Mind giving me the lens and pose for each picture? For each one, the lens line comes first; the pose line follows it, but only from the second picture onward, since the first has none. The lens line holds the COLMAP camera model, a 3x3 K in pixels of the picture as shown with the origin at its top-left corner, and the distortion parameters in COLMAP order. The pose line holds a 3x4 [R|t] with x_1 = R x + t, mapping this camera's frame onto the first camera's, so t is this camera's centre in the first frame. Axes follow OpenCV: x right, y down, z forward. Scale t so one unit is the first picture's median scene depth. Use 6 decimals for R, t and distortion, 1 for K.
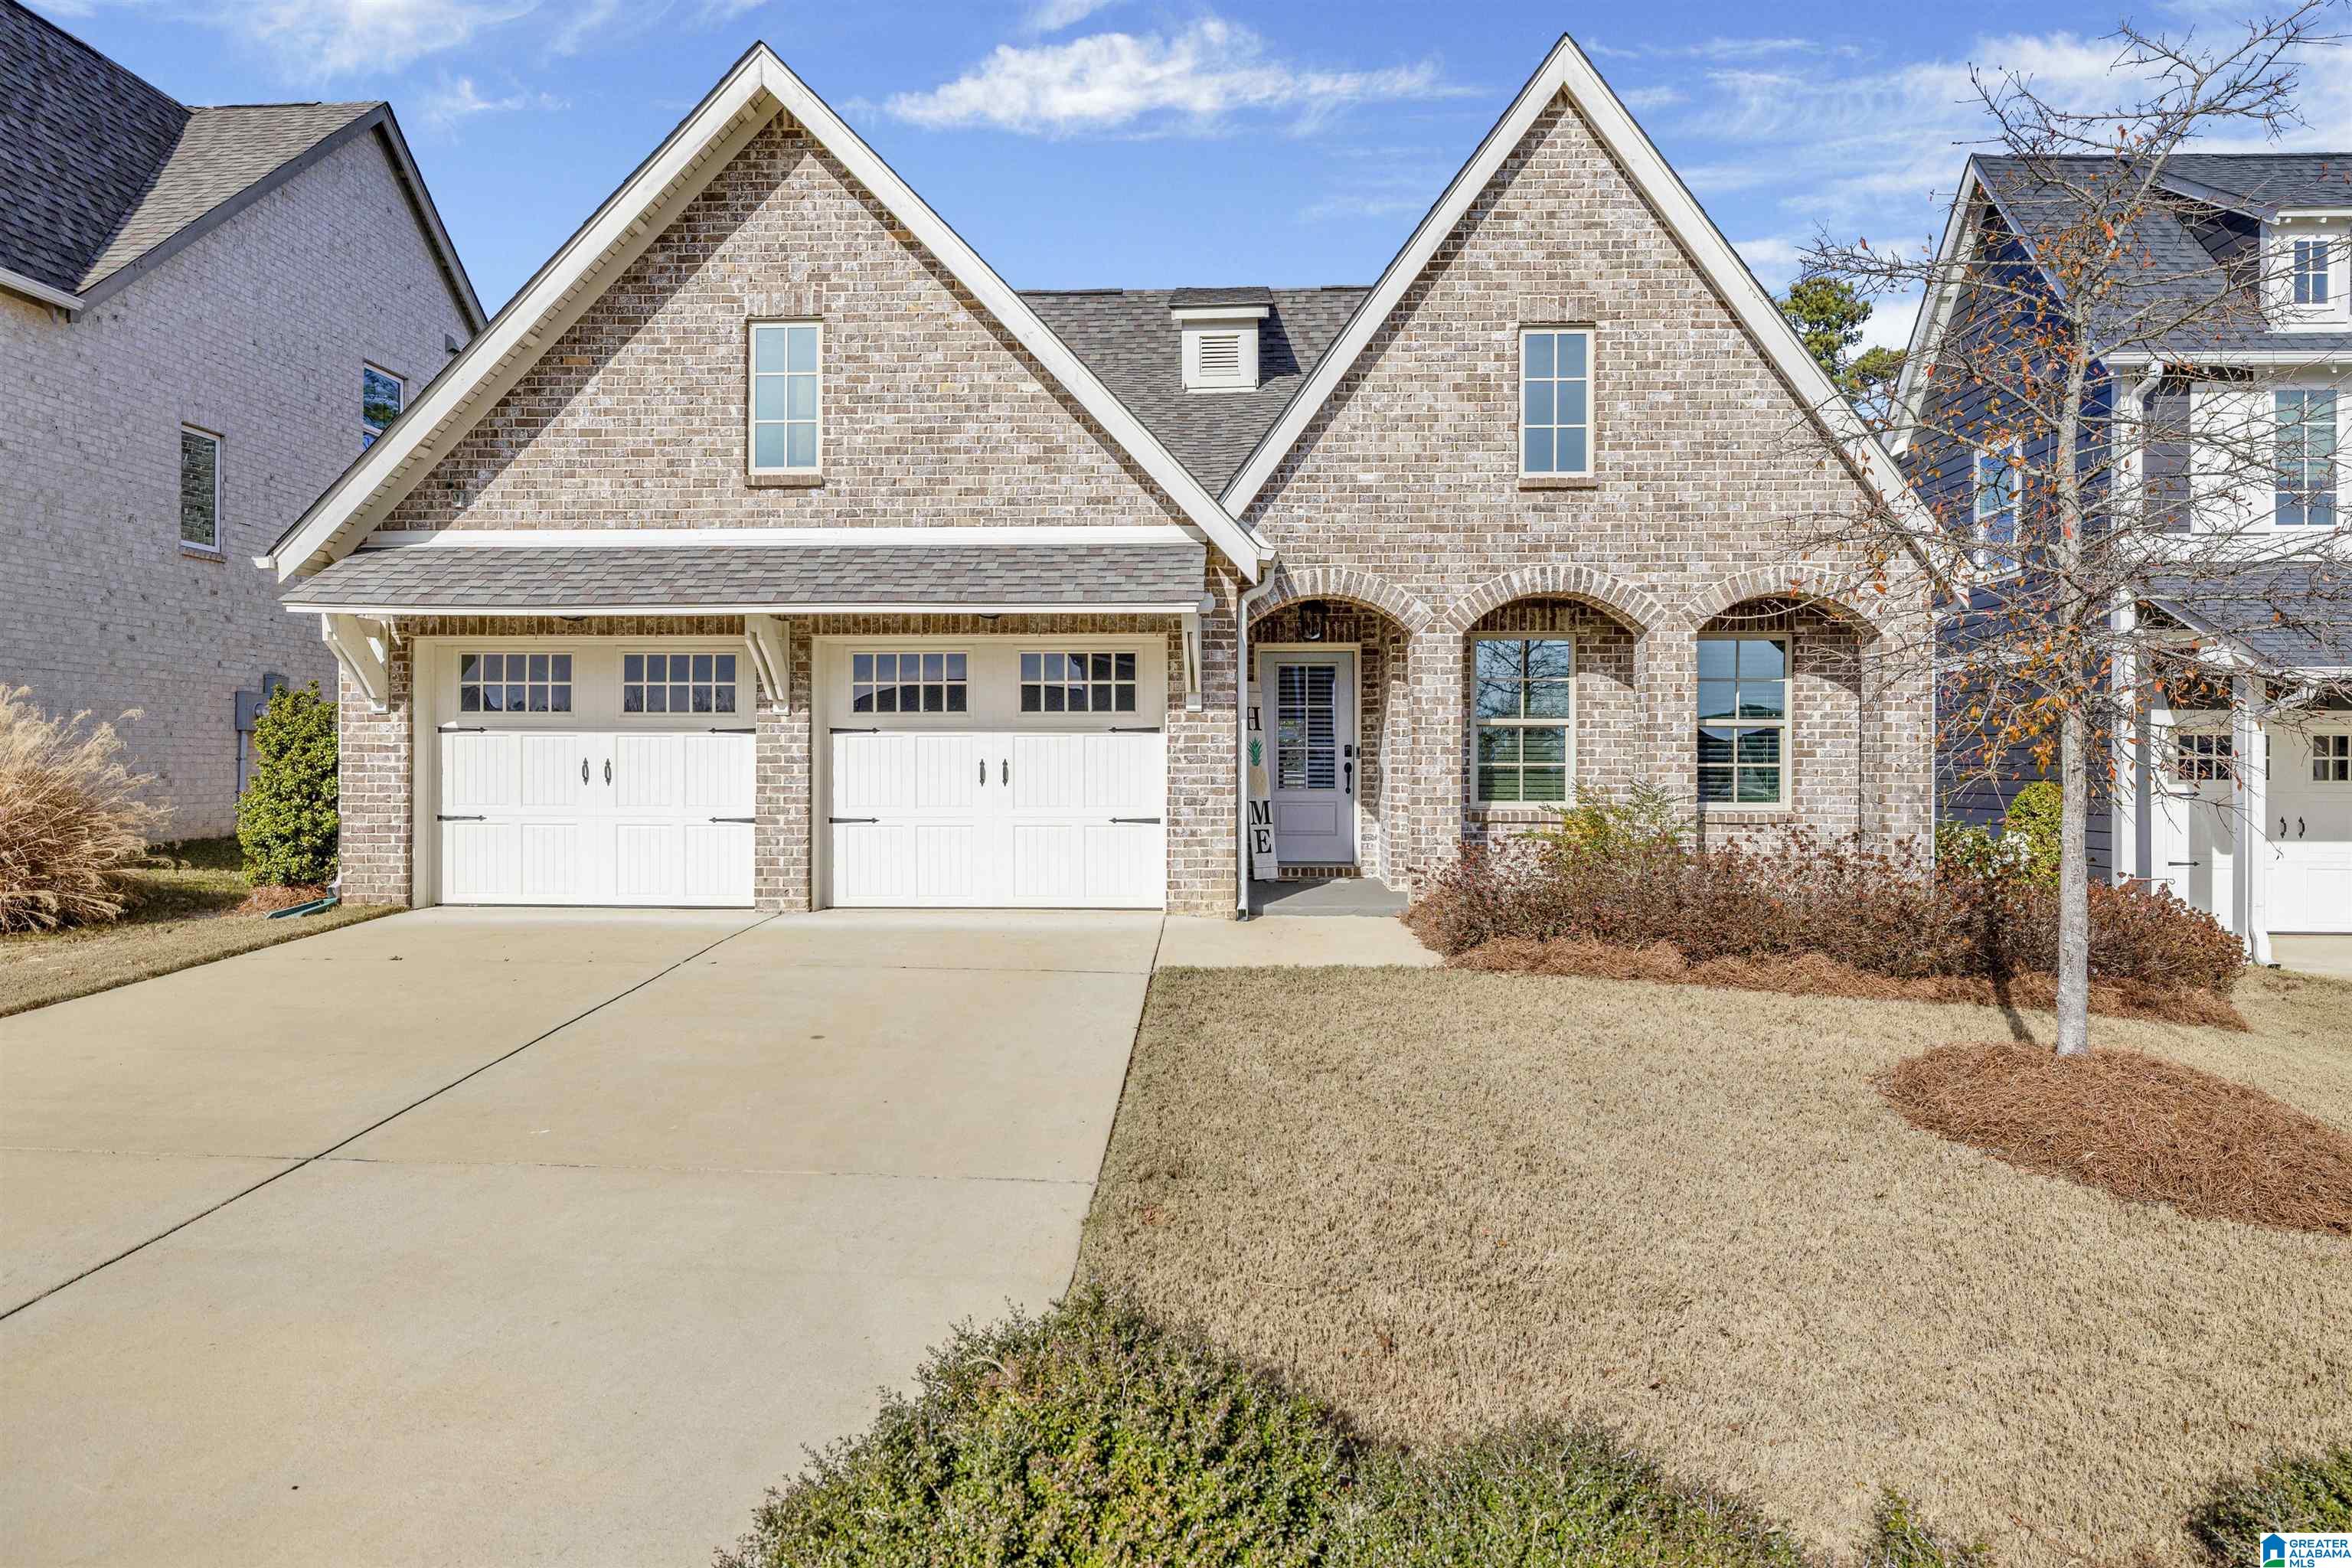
lens RADIAL K [[1391.8, 0, 1223.8], [0, 1391.8, 796.4], [0, 0, 1]] dist [-0.002620, 0.000955]
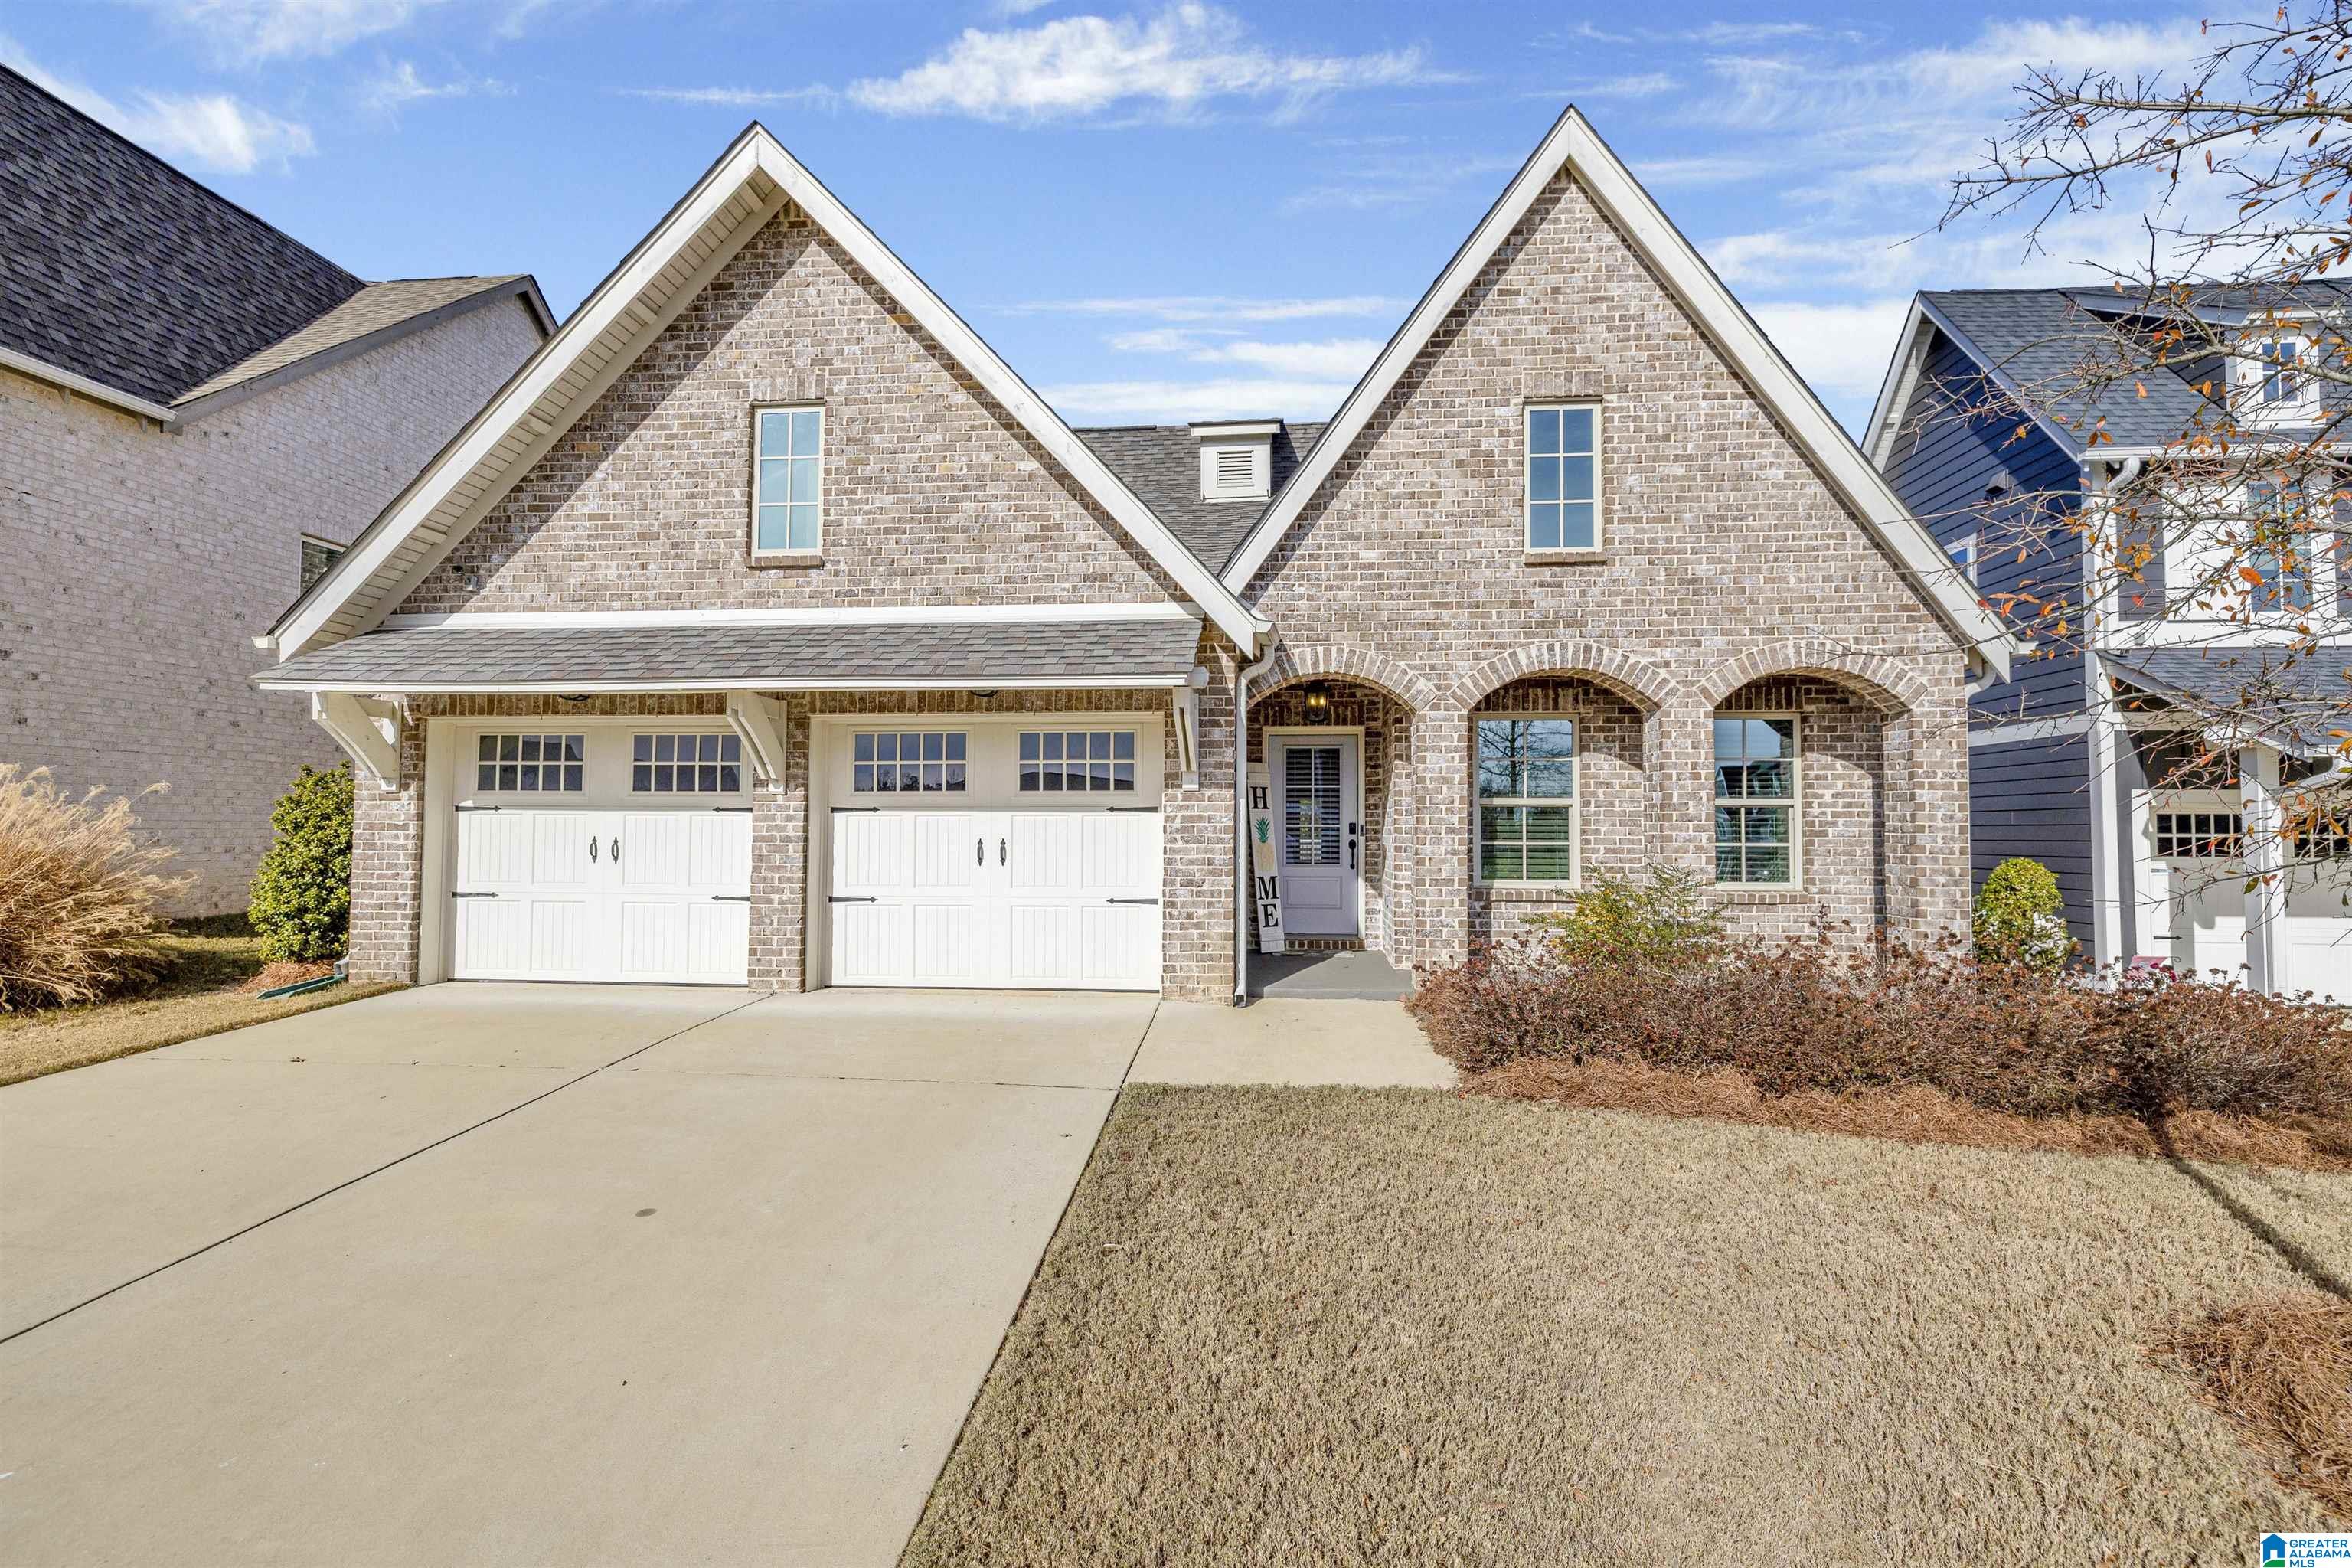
lens RADIAL K [[966.8, 0, 1212.2], [0, 966.8, 812.0], [0, 0, 1]] dist [0.000742, 0.000011]
pose [[0.998029, 0.001377, -0.062736, 0.036400], [-0.003892, 0.999193, -0.039983, -0.019067], [0.062630, 0.040148, 0.997229, 0.326629]]
